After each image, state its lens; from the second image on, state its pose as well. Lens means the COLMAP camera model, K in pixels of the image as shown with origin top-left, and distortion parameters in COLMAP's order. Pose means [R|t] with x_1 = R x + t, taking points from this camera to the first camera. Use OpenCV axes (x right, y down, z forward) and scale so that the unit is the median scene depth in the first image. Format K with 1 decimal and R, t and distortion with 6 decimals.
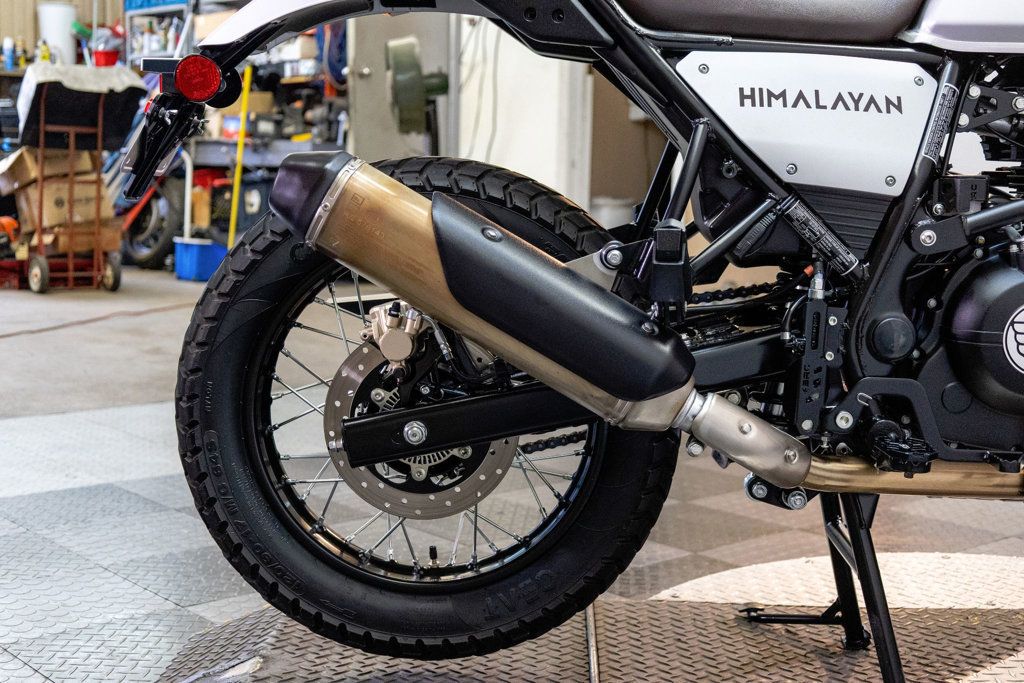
lens RADIAL K [[1434.9, 0, 512.0], [0, 1434.9, 341.5], [0, 0, 1]] dist [0.009754, -0.014733]
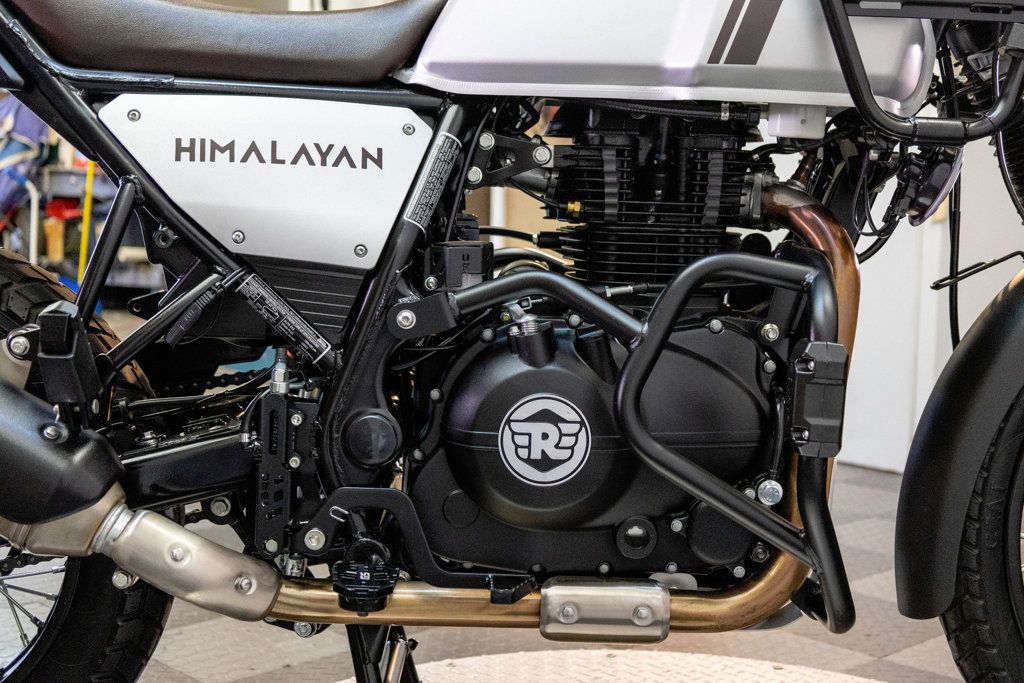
lens RADIAL K [[1431.3, 0, 512.0], [0, 1431.3, 341.5], [0, 0, 1]] dist [0.017713, -0.043952]
pose [[0.999409, -0.006956, 0.033658, 0.317056], [0.007474, 0.999855, -0.015291, -0.045490], [-0.033547, 0.015534, 0.999316, 0.170969]]
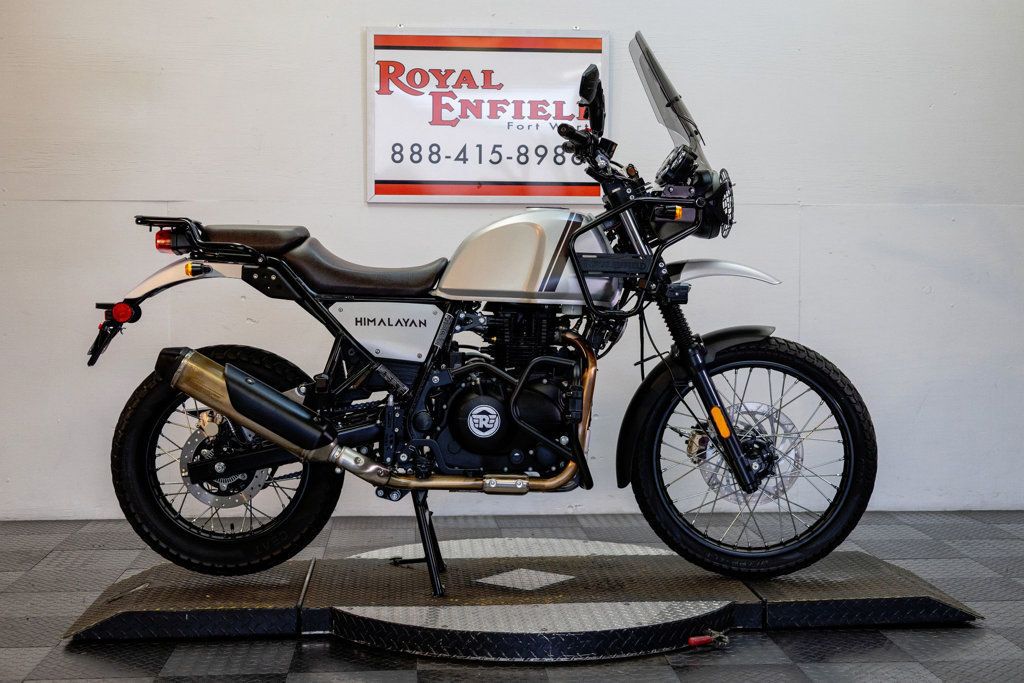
lens RADIAL K [[1425.8, 0, 512.0], [0, 1425.8, 341.5], [0, 0, 1]] dist [0.006771, 0.019148]
pose [[0.996797, -0.013347, 0.078853, 0.226177], [0.019190, 0.997088, -0.073812, 0.041429], [-0.077638, 0.075089, 0.994150, -1.345951]]
